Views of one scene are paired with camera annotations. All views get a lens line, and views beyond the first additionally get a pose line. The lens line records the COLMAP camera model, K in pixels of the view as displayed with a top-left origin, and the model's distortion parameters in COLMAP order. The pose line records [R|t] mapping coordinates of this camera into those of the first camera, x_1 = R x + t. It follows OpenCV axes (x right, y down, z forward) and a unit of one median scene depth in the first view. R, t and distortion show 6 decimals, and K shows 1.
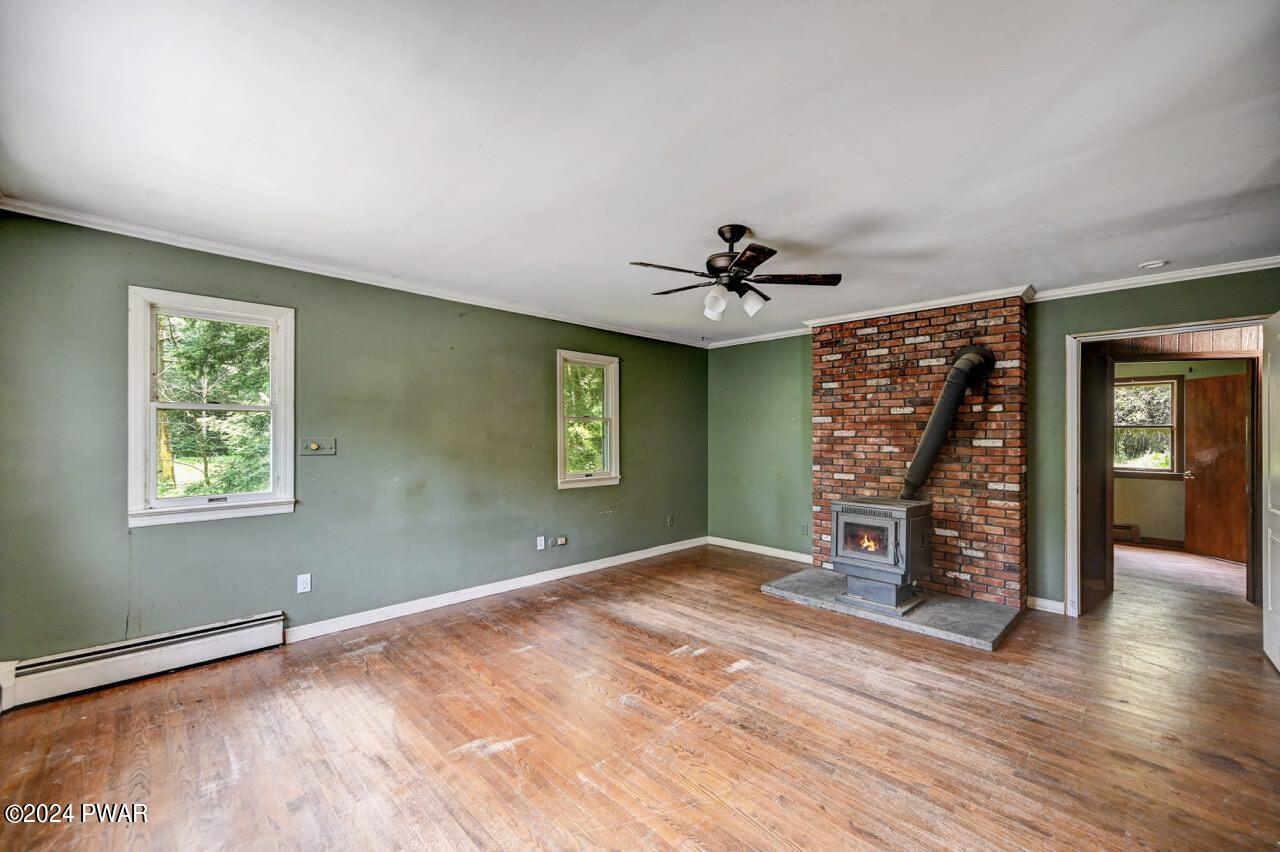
lens RADIAL K [[510.9, 0, 645.2], [0, 510.9, 435.2], [0, 0, 1]] dist [-0.005889, 0.001265]
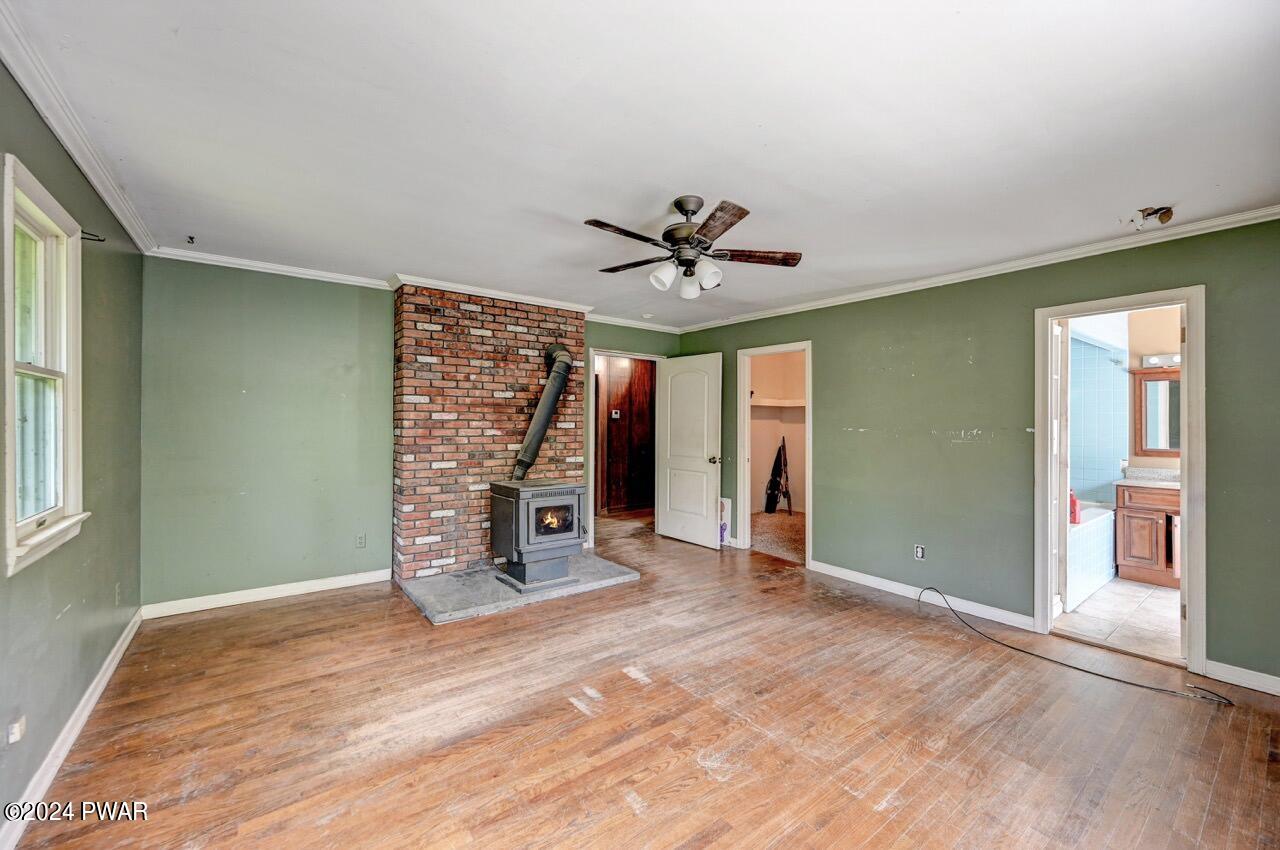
lens RADIAL K [[510.9, 0, 641.1], [0, 510.9, 421.1], [0, 0, 1]] dist [-0.005889, 0.001265]
pose [[0.125526, -0.000819, 0.992090, -0.499575], [-0.005209, 0.999985, 0.001484, 0.002106], [-0.992077, -0.005354, 0.125520, 0.621230]]
